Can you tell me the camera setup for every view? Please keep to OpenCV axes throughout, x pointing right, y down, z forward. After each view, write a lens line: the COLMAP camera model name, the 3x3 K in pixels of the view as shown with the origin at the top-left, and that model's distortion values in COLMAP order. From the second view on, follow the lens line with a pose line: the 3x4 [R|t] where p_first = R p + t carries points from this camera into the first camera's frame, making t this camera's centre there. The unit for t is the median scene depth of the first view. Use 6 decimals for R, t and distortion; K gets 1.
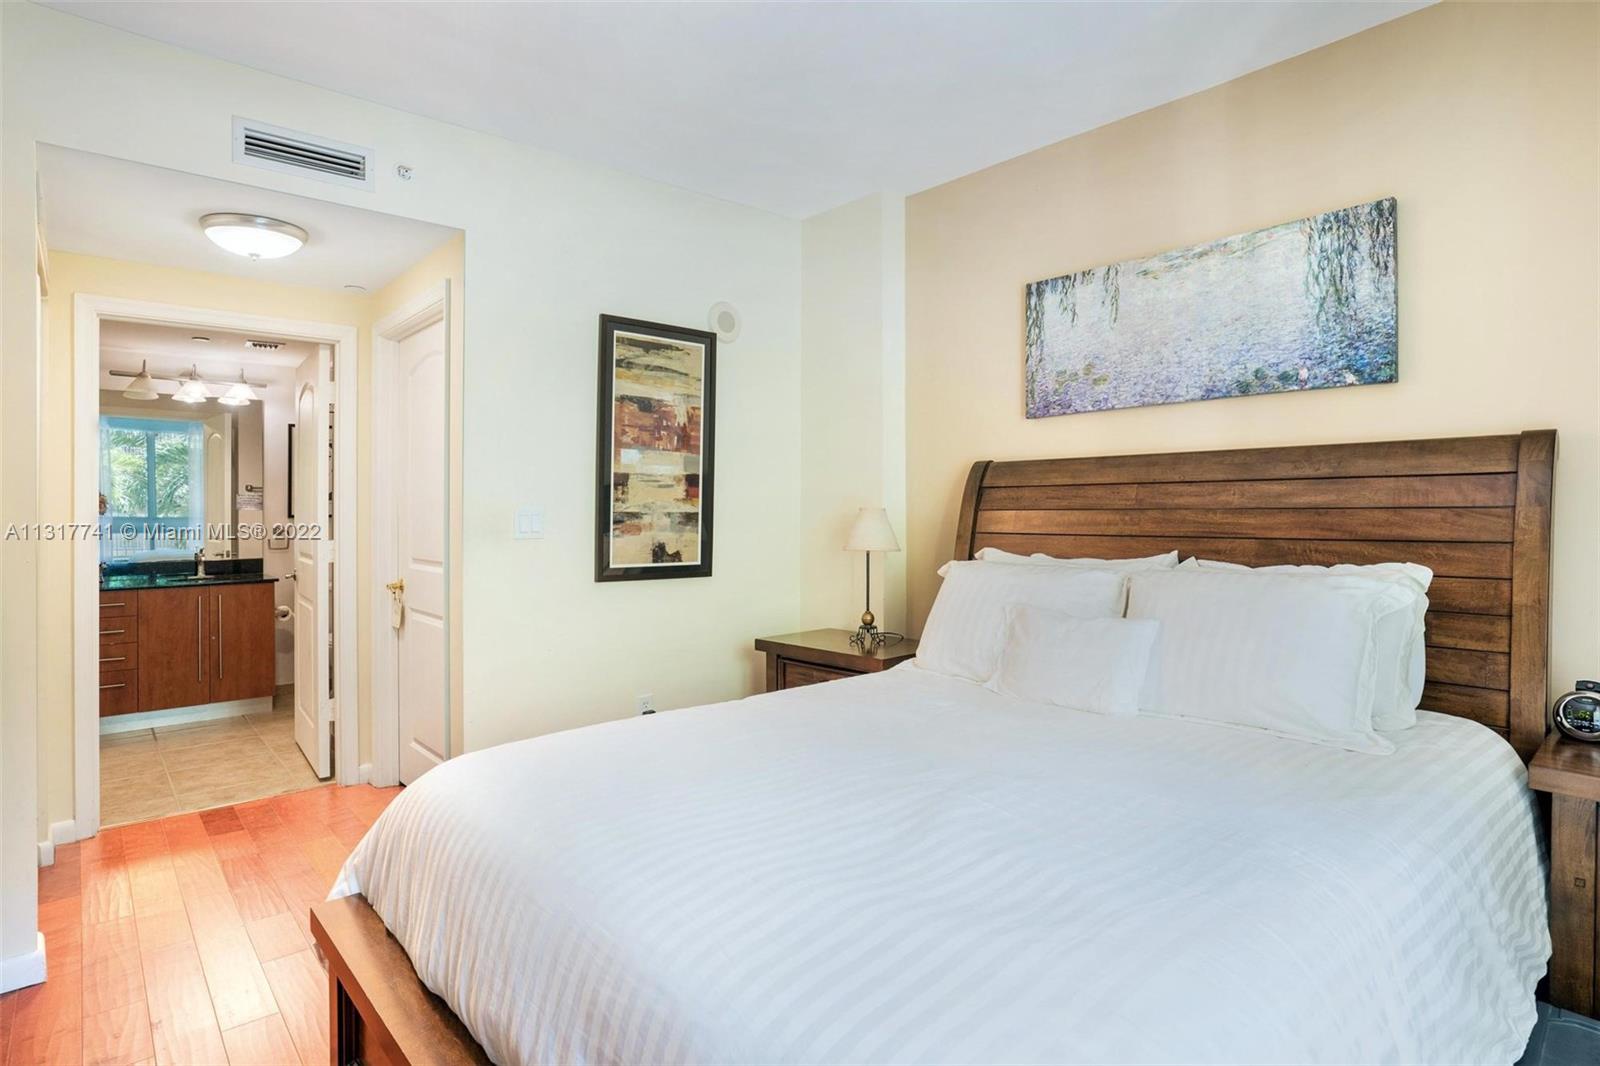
lens RADIAL K [[878.2, 0, 801.6], [0, 878.2, 491.6], [0, 0, 1]] dist [-0.003284, -0.000486]
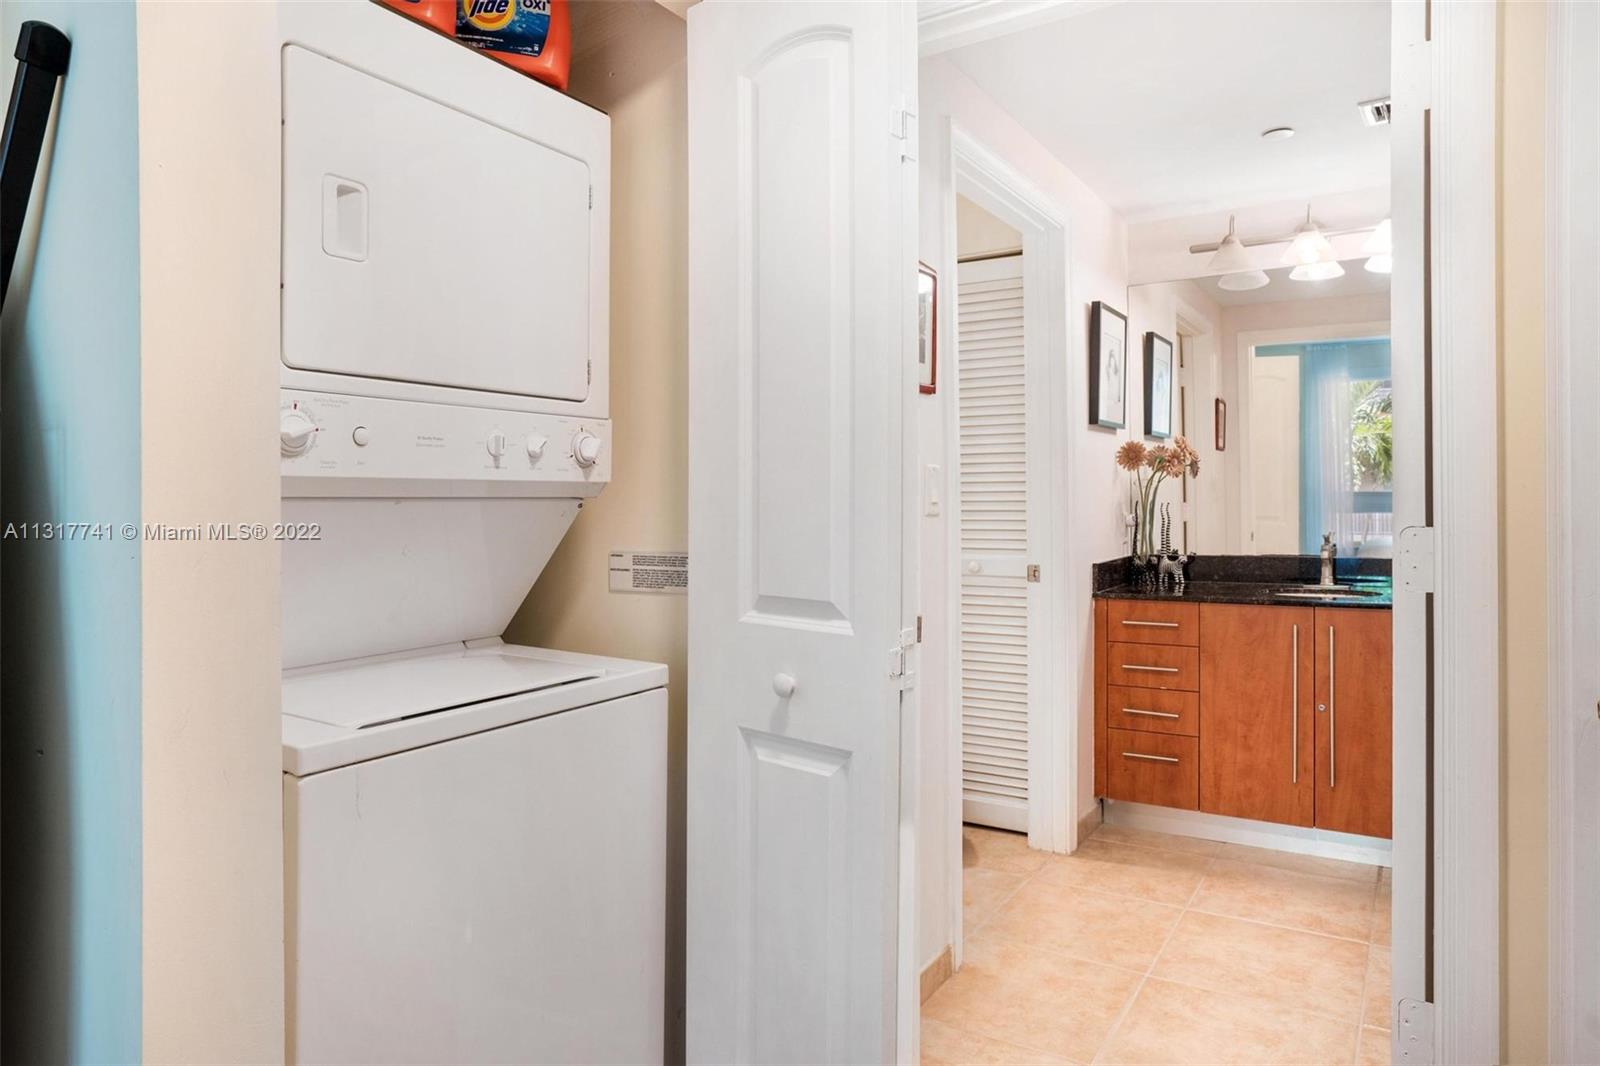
lens RADIAL K [[987.1, 0, 800.0], [0, 987.1, 533.0], [0, 0, 1]] dist [-0.002585, -0.000272]
pose [[0.286377, 0.030780, -0.957623, -0.343759], [0.032658, 0.998589, 0.041863, 0.048617], [0.957560, -0.043263, 0.284967, 0.939806]]
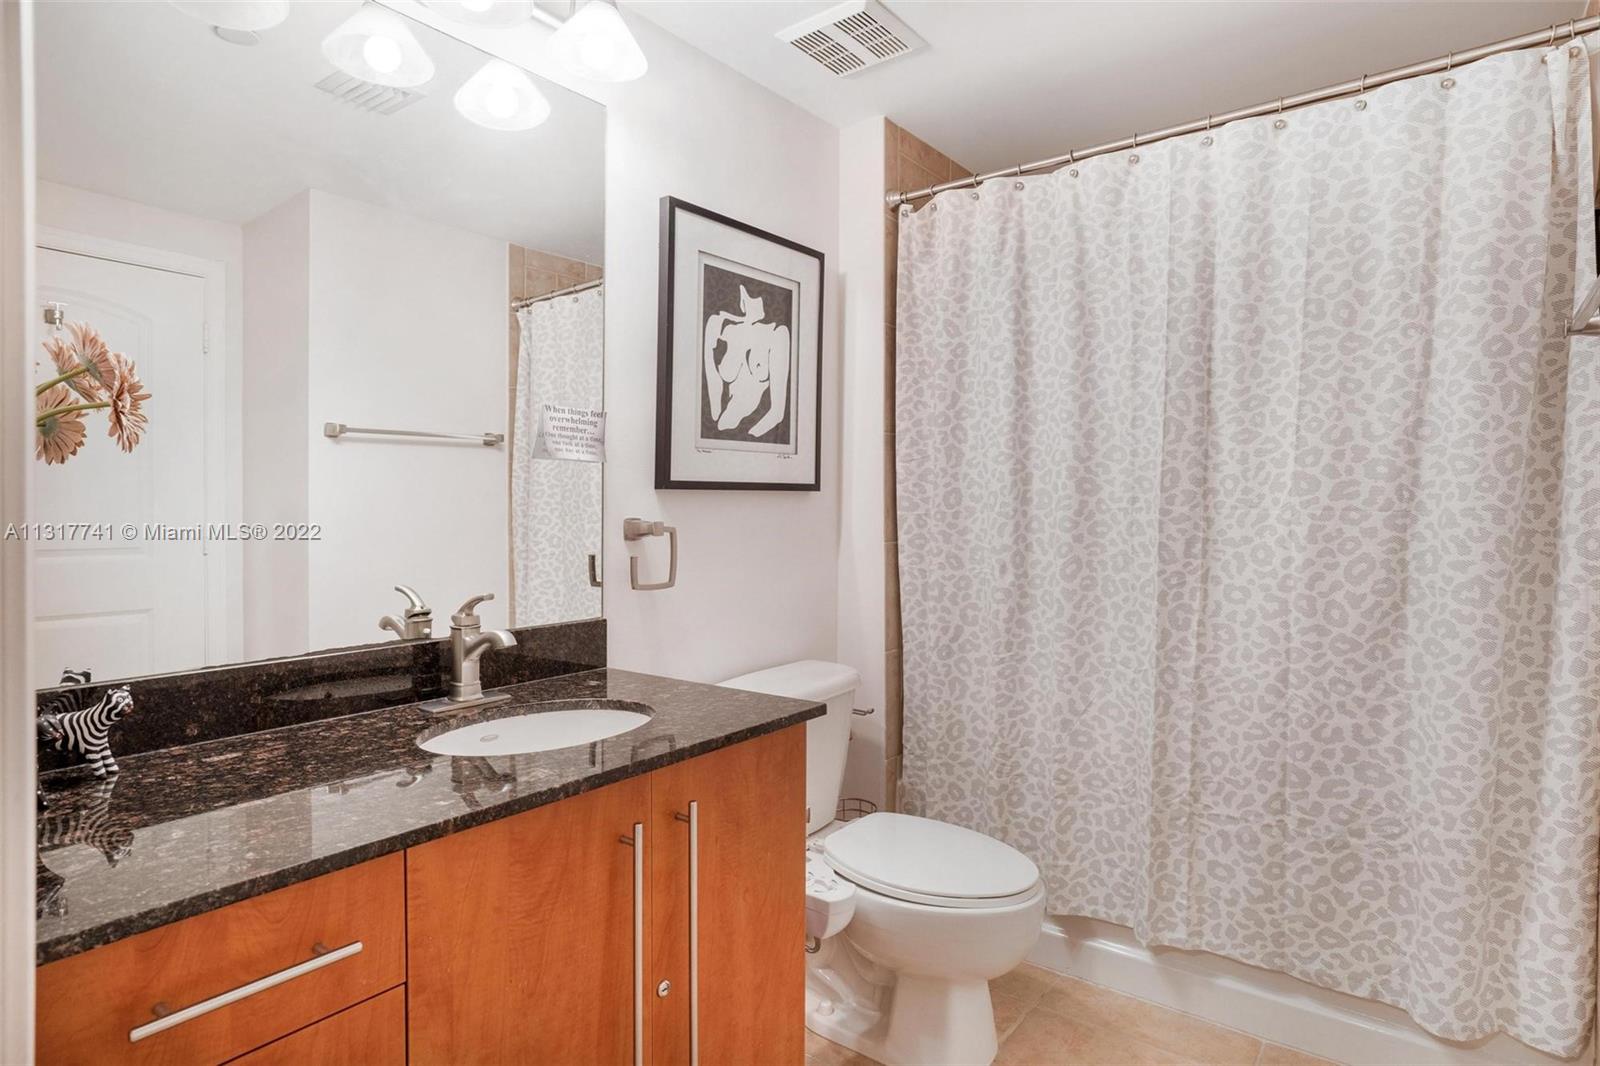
lens RADIAL K [[829.3, 0, 793.9], [0, 829.3, 522.4], [0, 0, 1]] dist [-0.042114, -0.000023]
pose [[0.975785, -0.004832, 0.218679, -1.195796], [-0.001713, 0.999557, 0.029729, 0.065343], [-0.218726, -0.029384, 0.975344, 1.371606]]
